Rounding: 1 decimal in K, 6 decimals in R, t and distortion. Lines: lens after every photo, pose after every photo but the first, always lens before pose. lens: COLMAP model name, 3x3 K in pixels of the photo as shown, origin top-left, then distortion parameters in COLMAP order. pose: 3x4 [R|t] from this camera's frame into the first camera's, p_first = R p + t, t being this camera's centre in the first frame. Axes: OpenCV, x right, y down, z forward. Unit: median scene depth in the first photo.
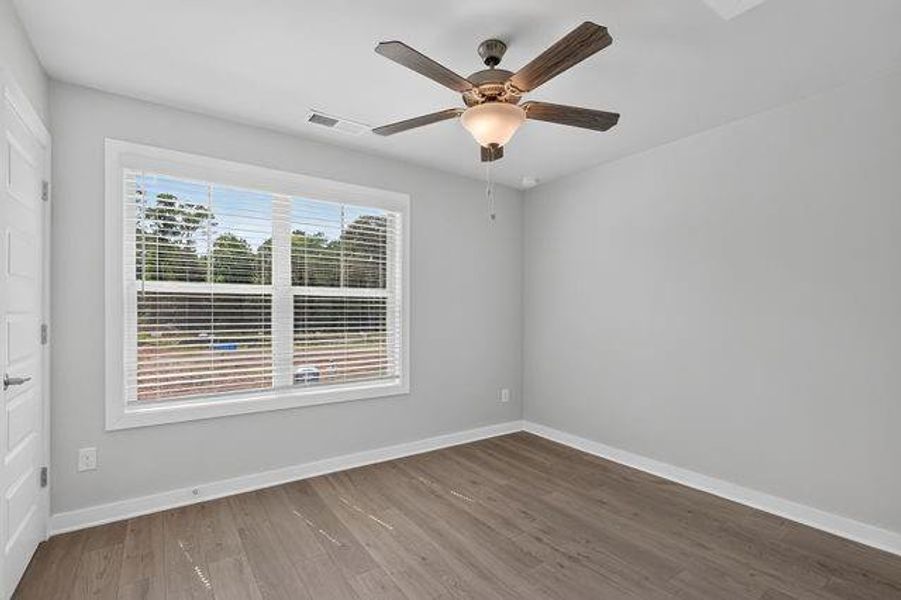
lens RADIAL K [[447.4, 0, 450.5], [0, 447.4, 300.0], [0, 0, 1]] dist [-0.000852, 0.000389]
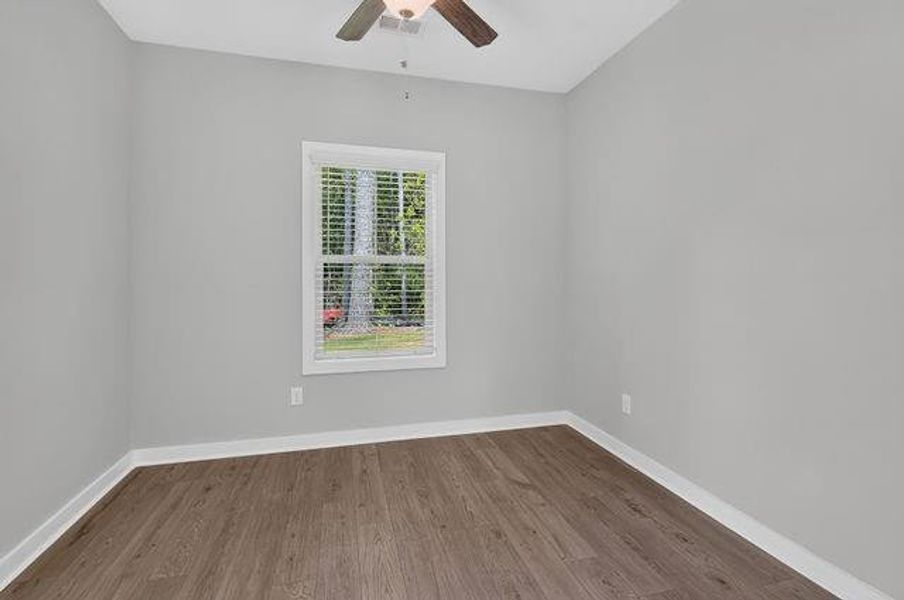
lens RADIAL K [[425.4, 0, 451.8], [0, 425.4, 268.1], [0, 0, 1]] dist [0.038520, 0.000200]
pose [[0.930803, -0.009717, -0.365391, 0.176511], [0.009143, 0.999953, -0.003300, 0.004072], [0.365406, -0.000269, 0.930848, 0.131877]]
